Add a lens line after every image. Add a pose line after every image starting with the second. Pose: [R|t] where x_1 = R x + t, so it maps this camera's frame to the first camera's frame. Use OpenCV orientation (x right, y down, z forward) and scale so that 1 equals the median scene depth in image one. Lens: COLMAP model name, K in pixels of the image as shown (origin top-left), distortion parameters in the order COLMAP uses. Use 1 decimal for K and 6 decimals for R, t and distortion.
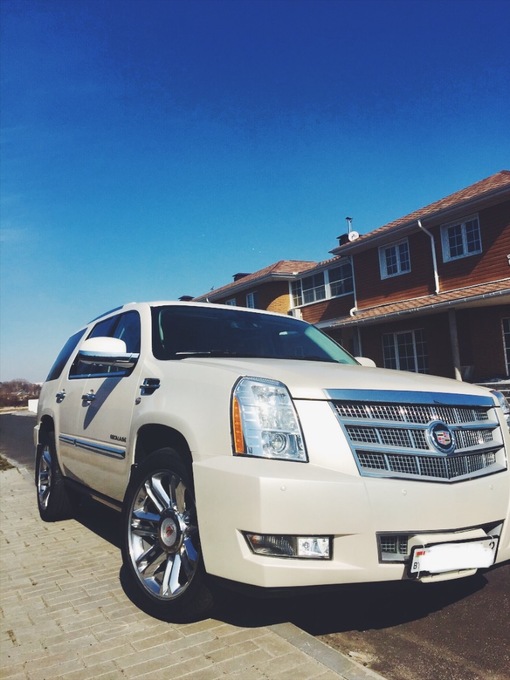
lens RADIAL K [[604.5, 0, 255.0], [0, 604.5, 340.0], [0, 0, 1]] dist [0.083154, -0.111457]
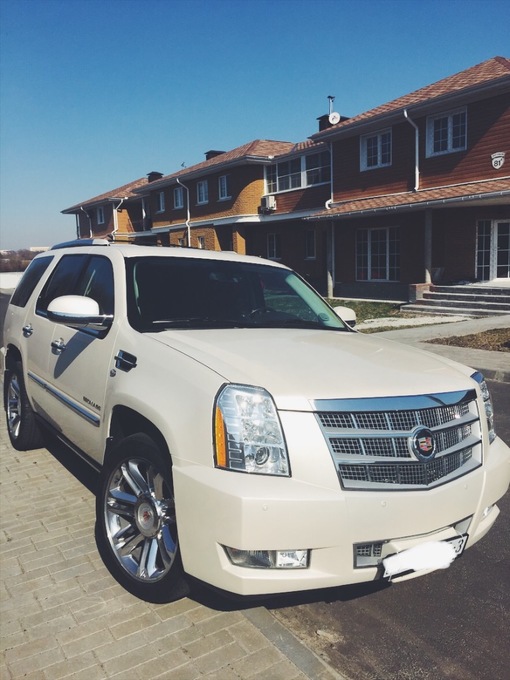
lens RADIAL K [[604.5, 0, 255.0], [0, 604.5, 340.0], [0, 0, 1]] dist [0.083154, -0.111457]
pose [[0.997781, 0.033342, 0.057625, -0.028822], [-0.044546, 0.977603, 0.205688, -0.179158], [-0.049476, -0.207799, 0.976920, 0.069565]]
